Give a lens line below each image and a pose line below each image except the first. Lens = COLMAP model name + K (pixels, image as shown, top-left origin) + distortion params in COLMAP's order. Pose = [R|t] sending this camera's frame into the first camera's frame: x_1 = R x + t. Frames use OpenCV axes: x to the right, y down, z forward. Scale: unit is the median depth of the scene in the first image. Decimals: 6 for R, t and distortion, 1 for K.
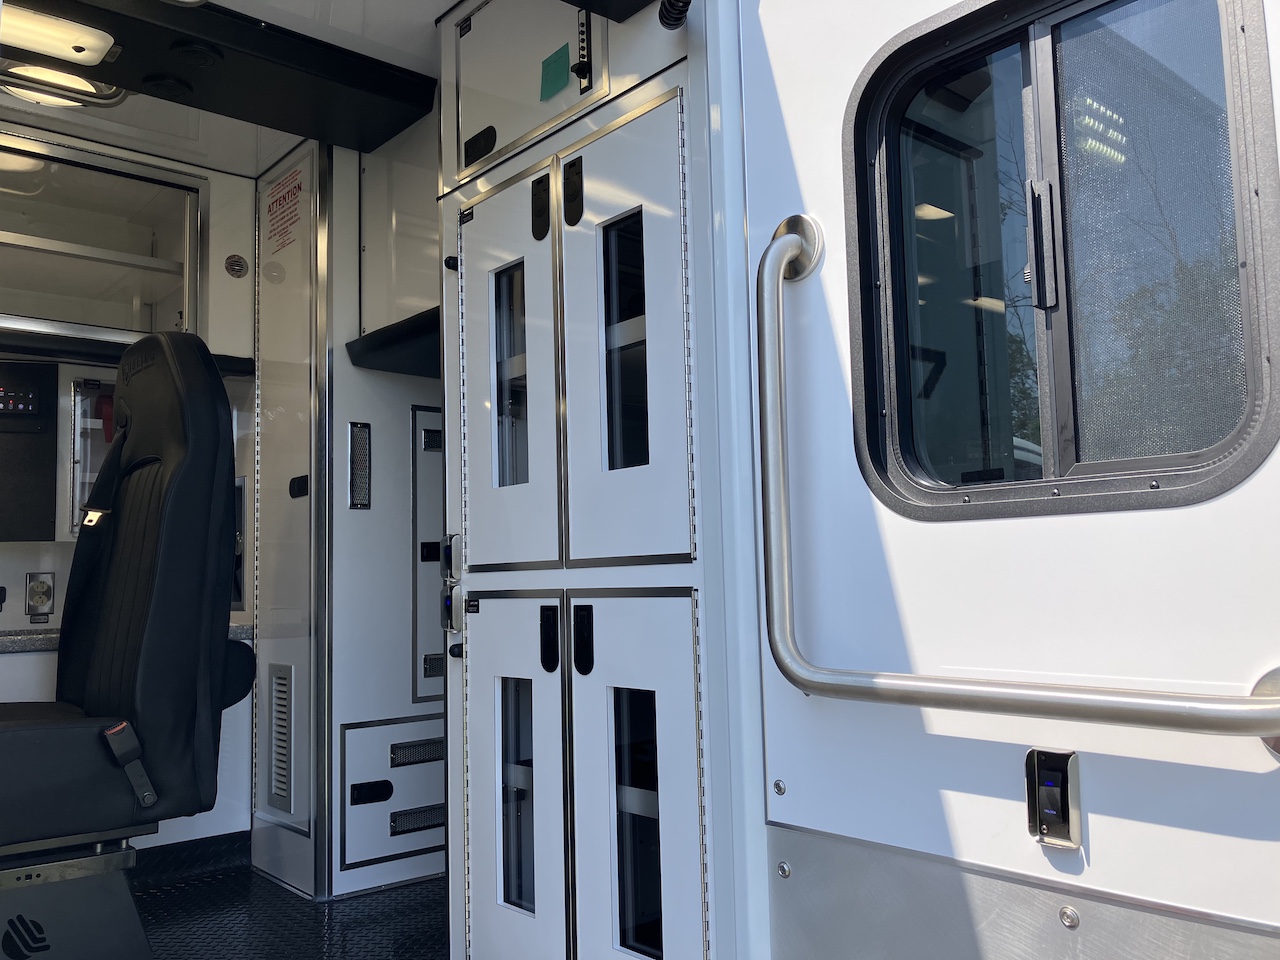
lens RADIAL K [[1050.5, 0, 641.0], [0, 1050.5, 492.3], [0, 0, 1]] dist [0.059533, -0.084716]
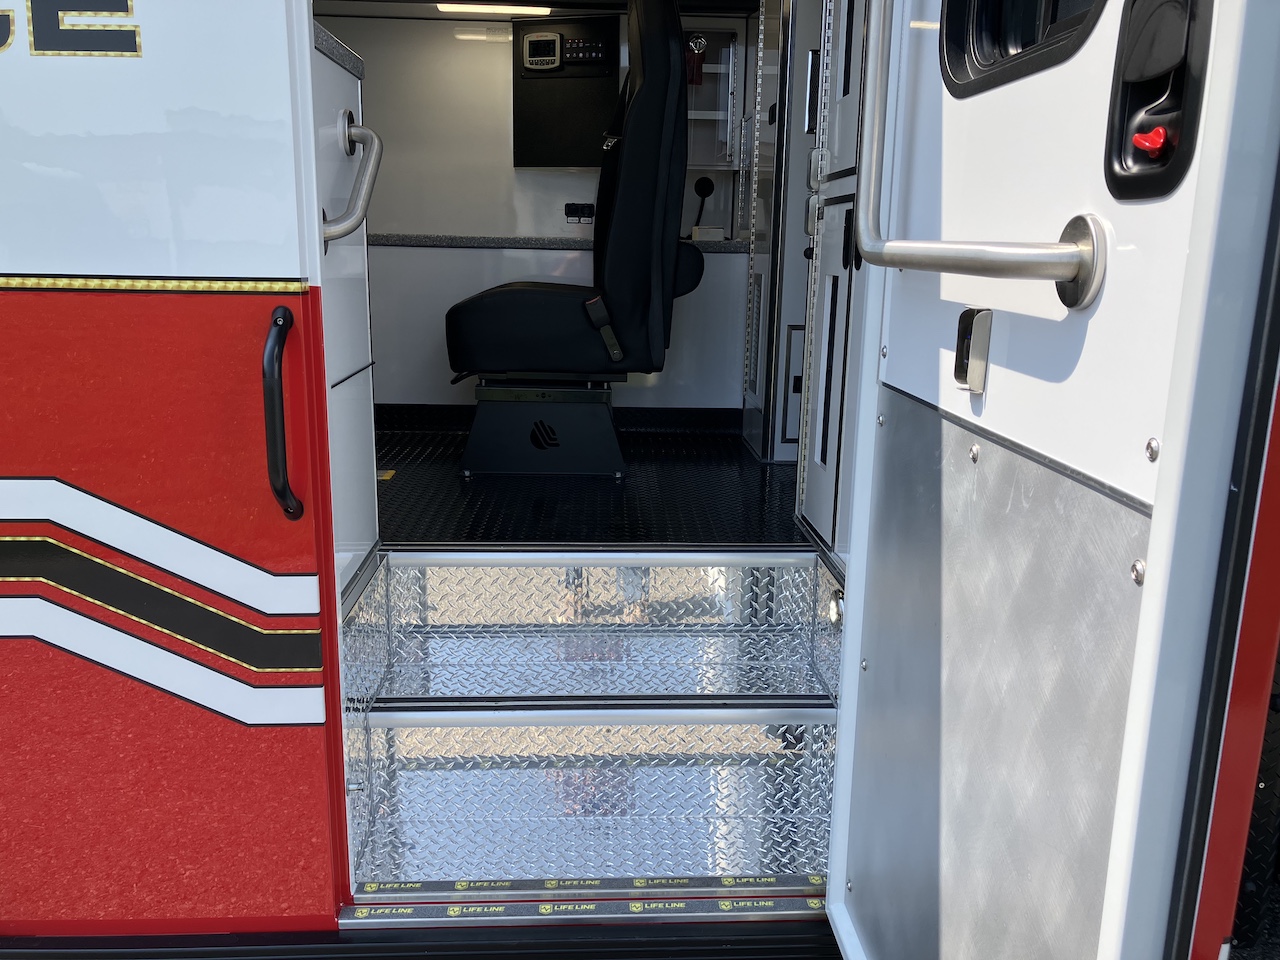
lens RADIAL K [[1050.5, 0, 643.0], [0, 1050.5, 482.6], [0, 0, 1]] dist [0.059533, -0.084716]
pose [[0.788756, 0.173783, -0.589630, 0.385174], [0.010655, 0.955197, 0.295780, 0.043951], [0.614614, -0.239581, 0.751566, -0.039980]]
